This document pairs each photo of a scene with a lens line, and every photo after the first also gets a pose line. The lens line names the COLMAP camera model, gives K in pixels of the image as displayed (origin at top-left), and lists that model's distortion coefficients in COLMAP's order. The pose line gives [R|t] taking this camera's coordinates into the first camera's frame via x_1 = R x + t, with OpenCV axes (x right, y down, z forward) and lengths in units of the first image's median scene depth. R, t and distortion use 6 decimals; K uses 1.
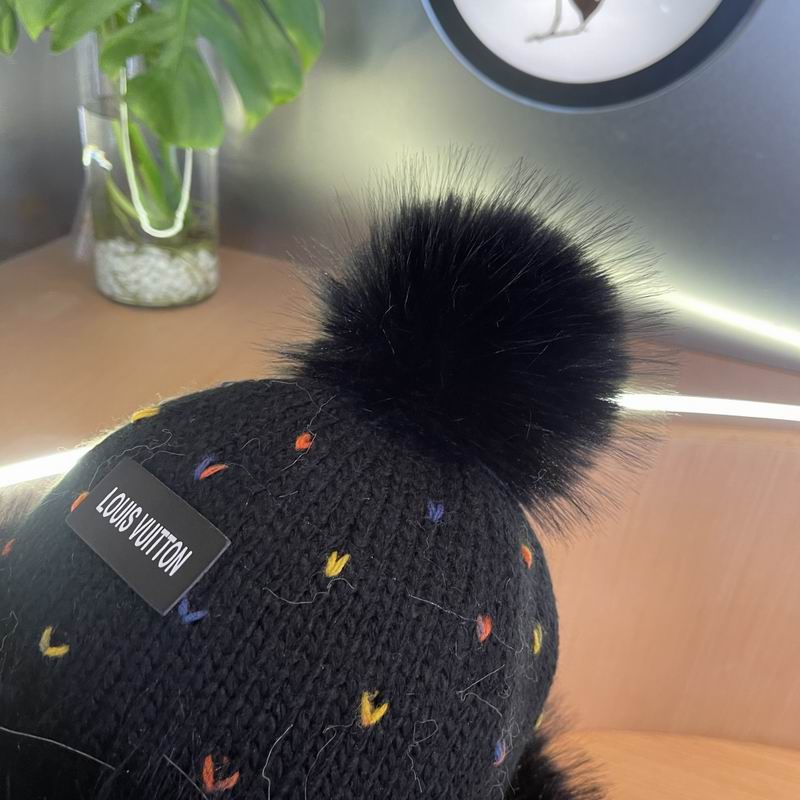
lens RADIAL K [[816.0, 0, 392.6], [0, 816.0, 383.6], [0, 0, 1]] dist [0.024258, 0.000000]
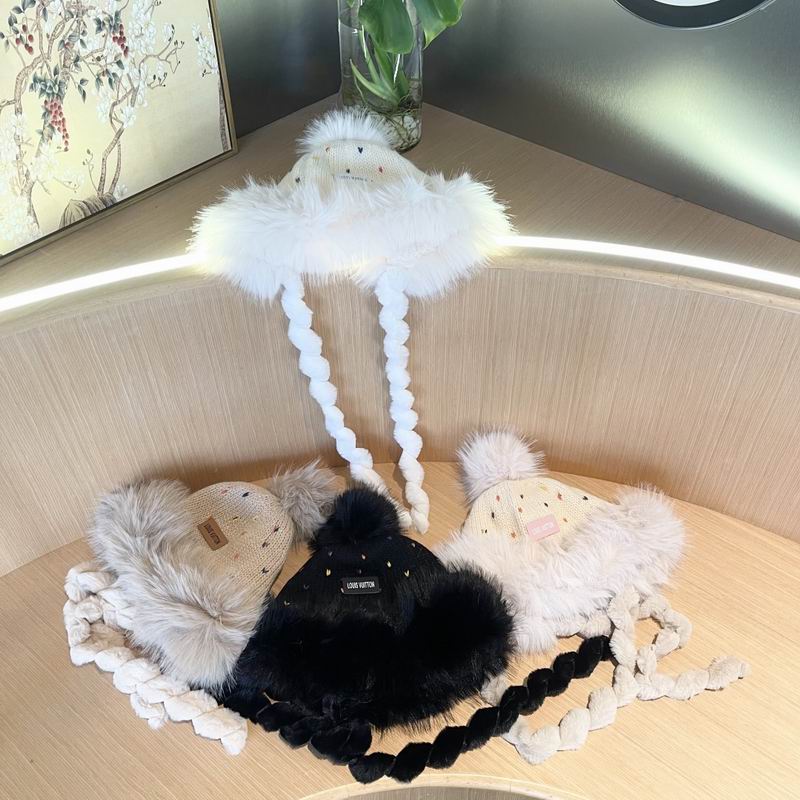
lens RADIAL K [[816.0, 0, 403.1], [0, 816.0, 407.7], [0, 0, 1]] dist [0.024258, 0.000000]
pose [[0.919834, 0.201743, -0.336460, 0.390485], [-0.113318, 0.957717, 0.264455, -0.050090], [0.375585, -0.205128, 0.903802, -0.489041]]
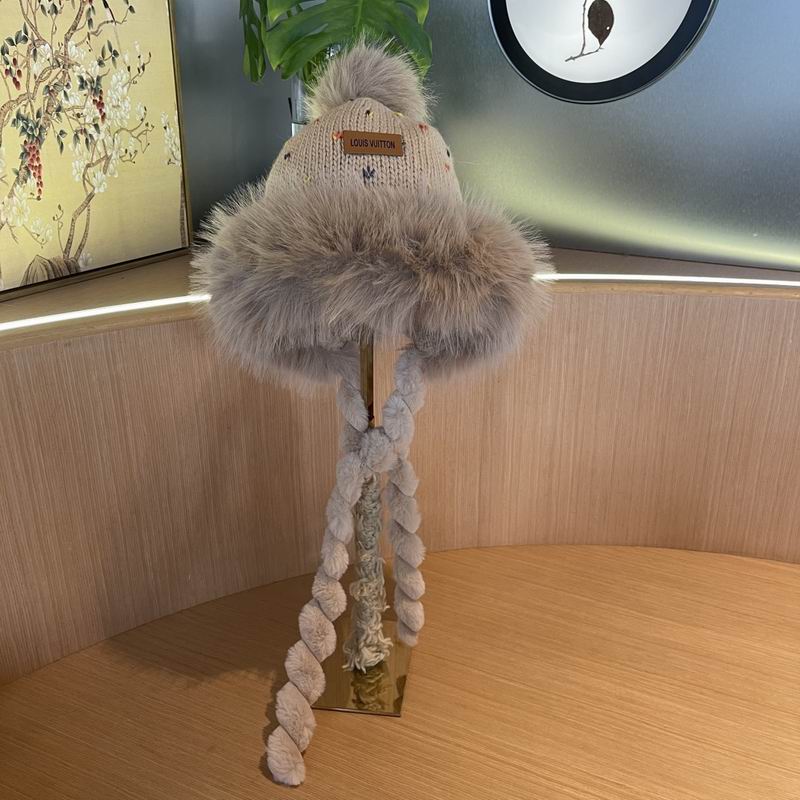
lens RADIAL K [[816.0, 0, 399.9], [0, 816.0, 404.9], [0, 0, 1]] dist [0.024258, 0.000000]
pose [[0.983913, -0.021657, -0.177330, 0.114340], [-0.004384, 0.989398, -0.145160, 0.455453], [0.178594, 0.143603, 0.973387, -0.482135]]
